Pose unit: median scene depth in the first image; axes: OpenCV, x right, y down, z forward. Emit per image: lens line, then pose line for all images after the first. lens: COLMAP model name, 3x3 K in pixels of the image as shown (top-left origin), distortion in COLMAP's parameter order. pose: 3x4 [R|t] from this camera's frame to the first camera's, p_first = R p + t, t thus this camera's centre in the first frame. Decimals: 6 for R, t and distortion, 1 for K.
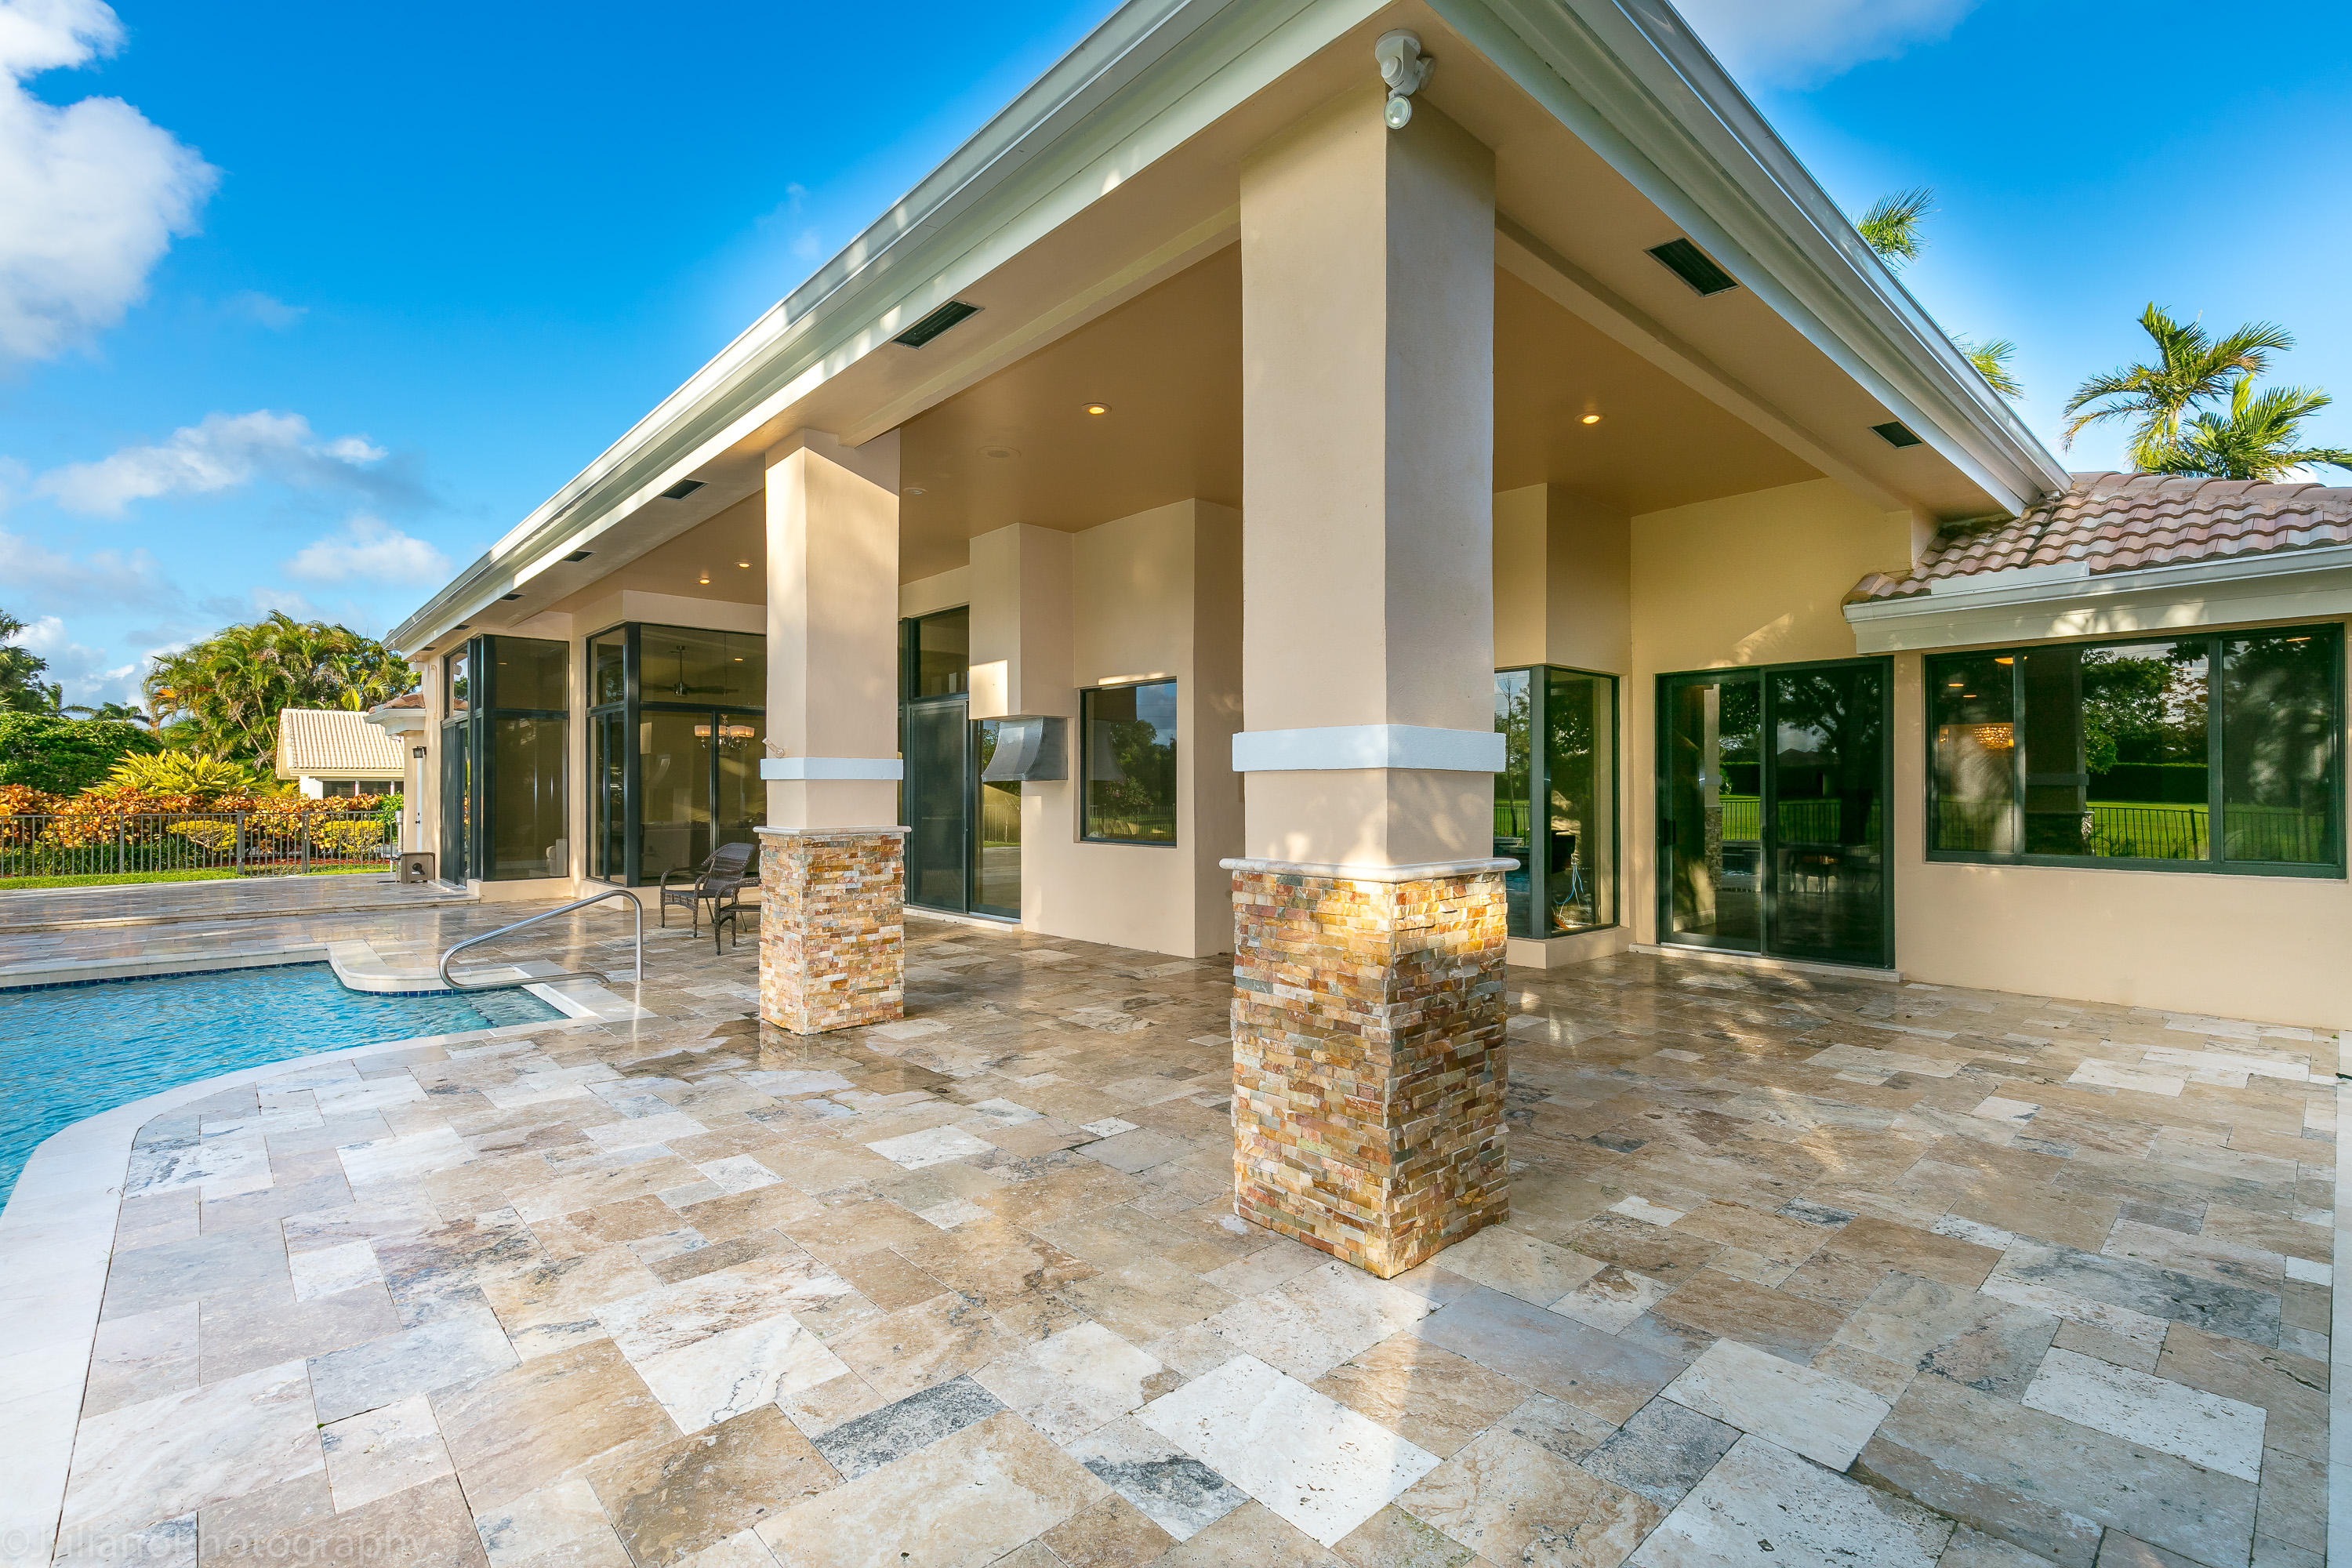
lens RADIAL K [[1058.8, 0, 1178.3], [0, 1058.8, 786.7], [0, 0, 1]] dist [0.007551, -0.000699]
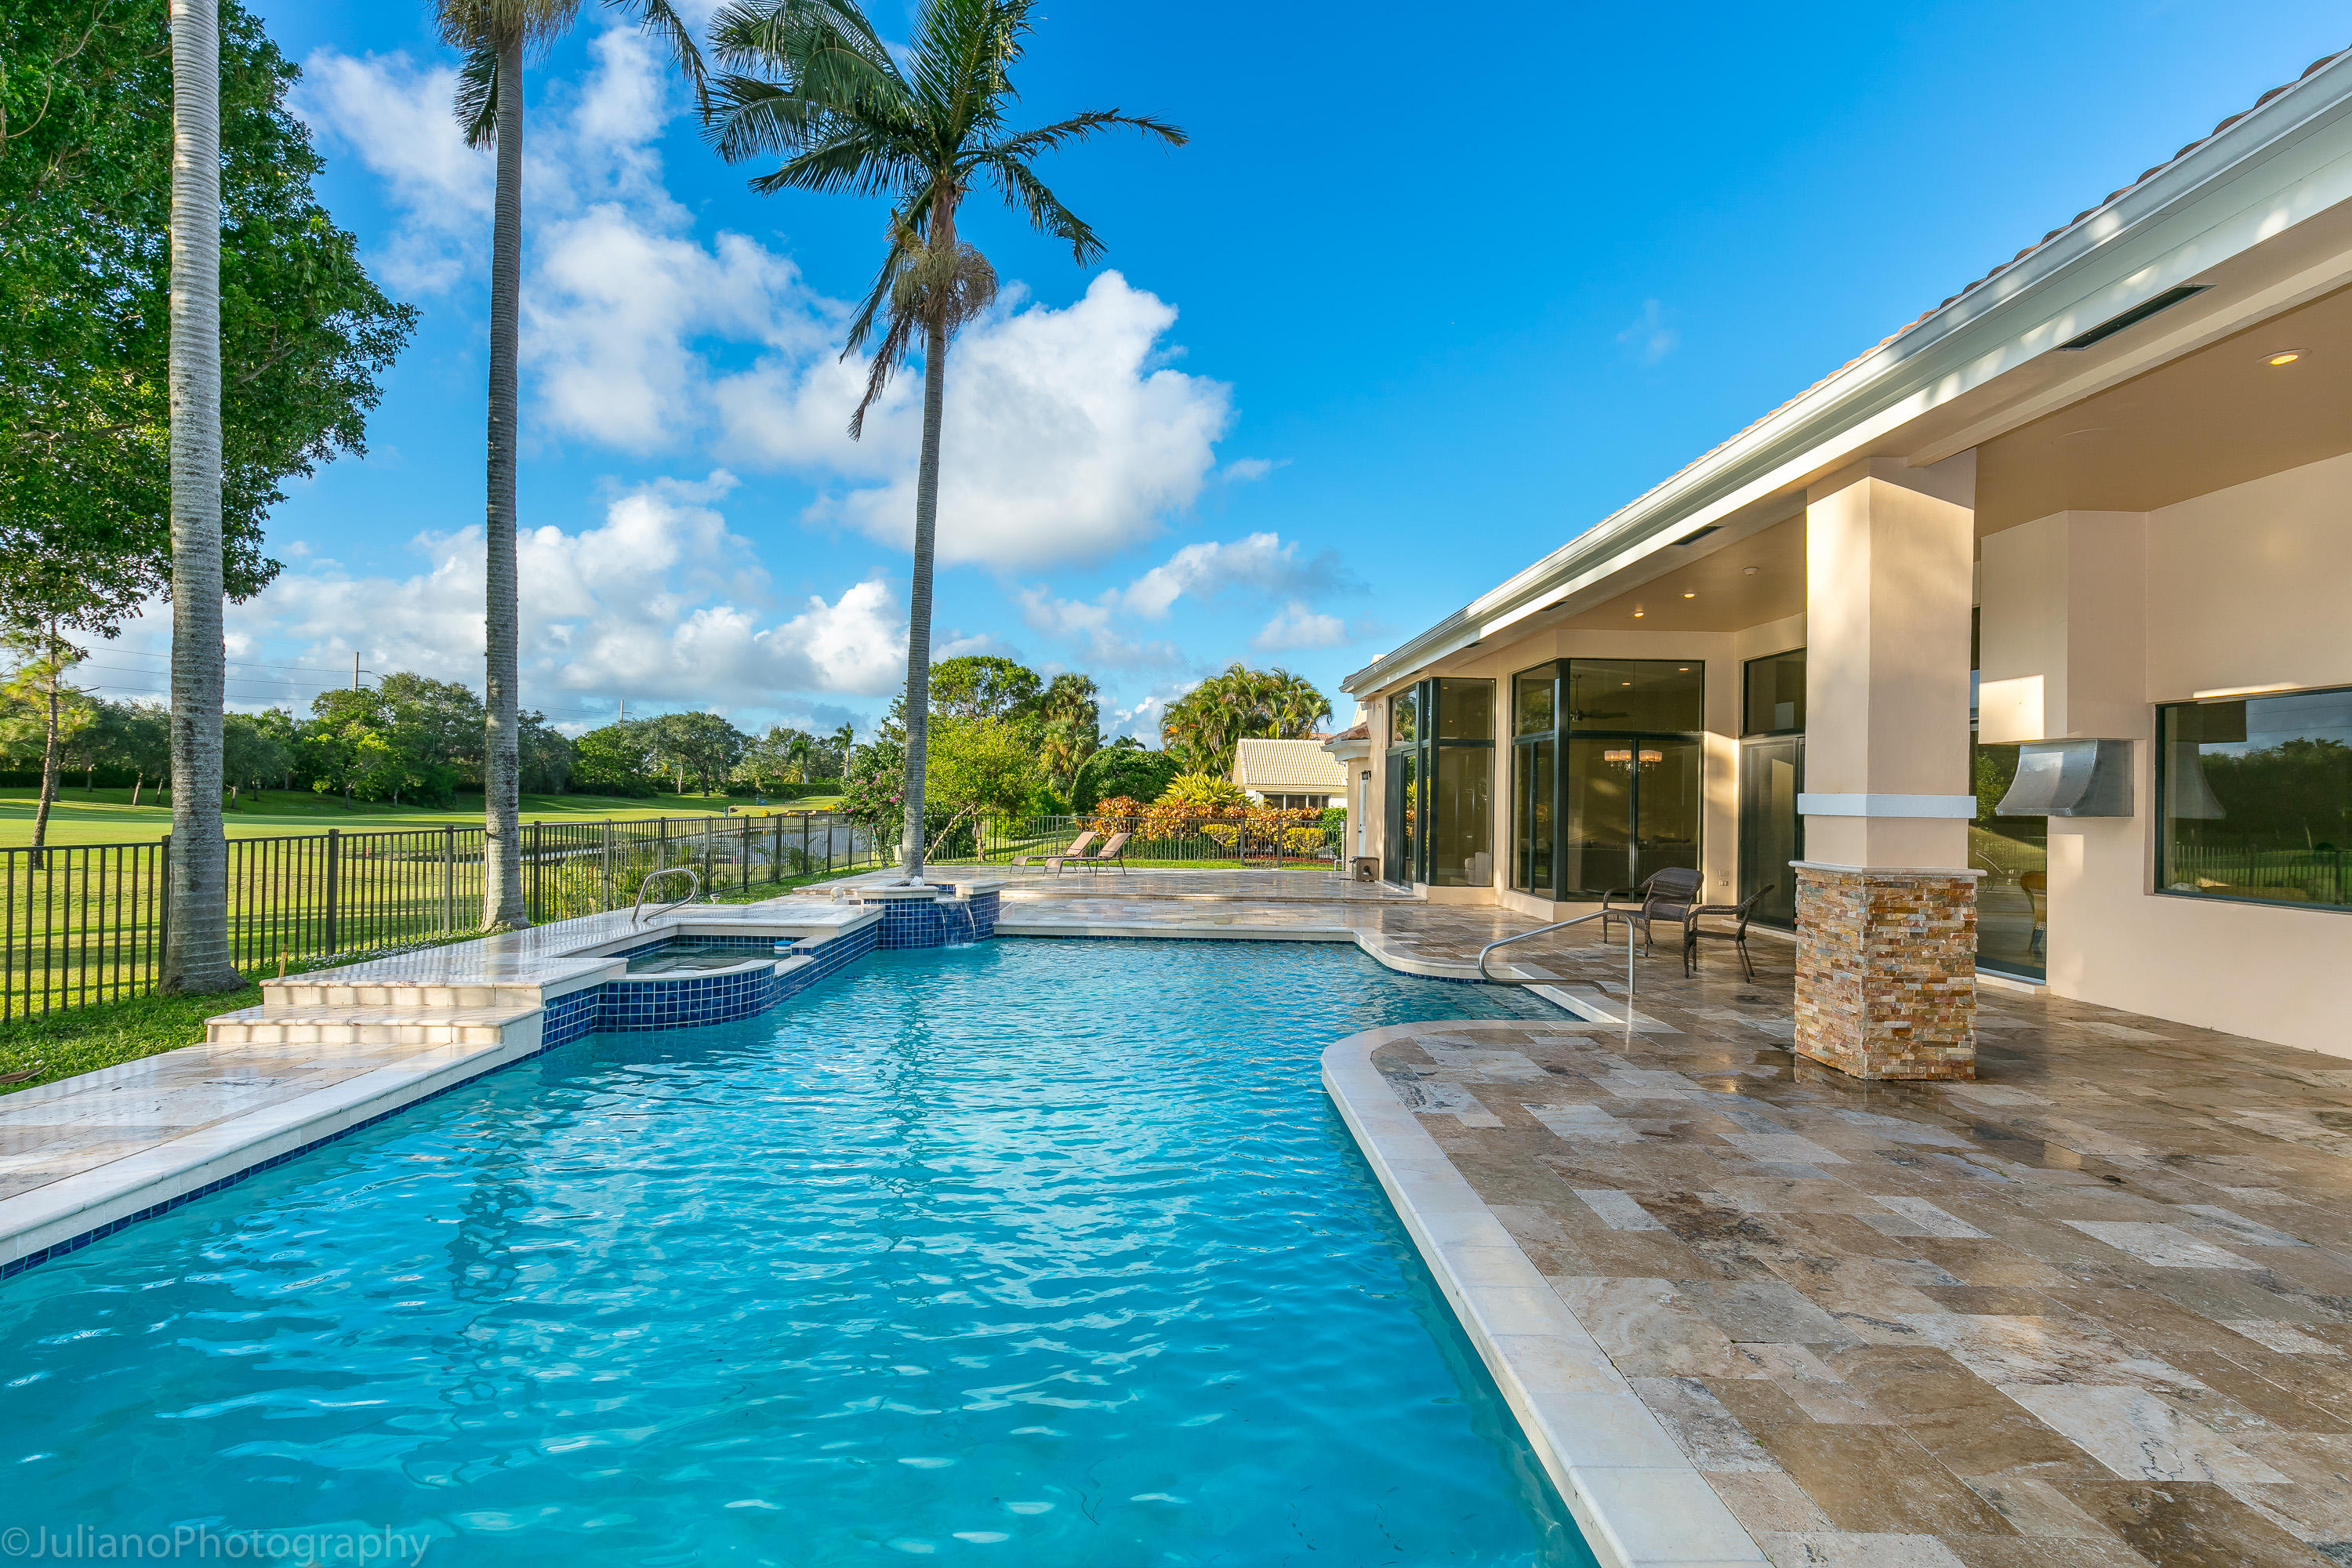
lens RADIAL K [[1058.8, 0, 1178.3], [0, 1058.8, 786.7], [0, 0, 1]] dist [0.007551, -0.000699]
pose [[0.749828, 0.009648, -0.661563, -0.171243], [-0.019658, 0.999777, -0.007700, -0.013536], [0.661341, 0.018779, 0.749850, -0.144143]]
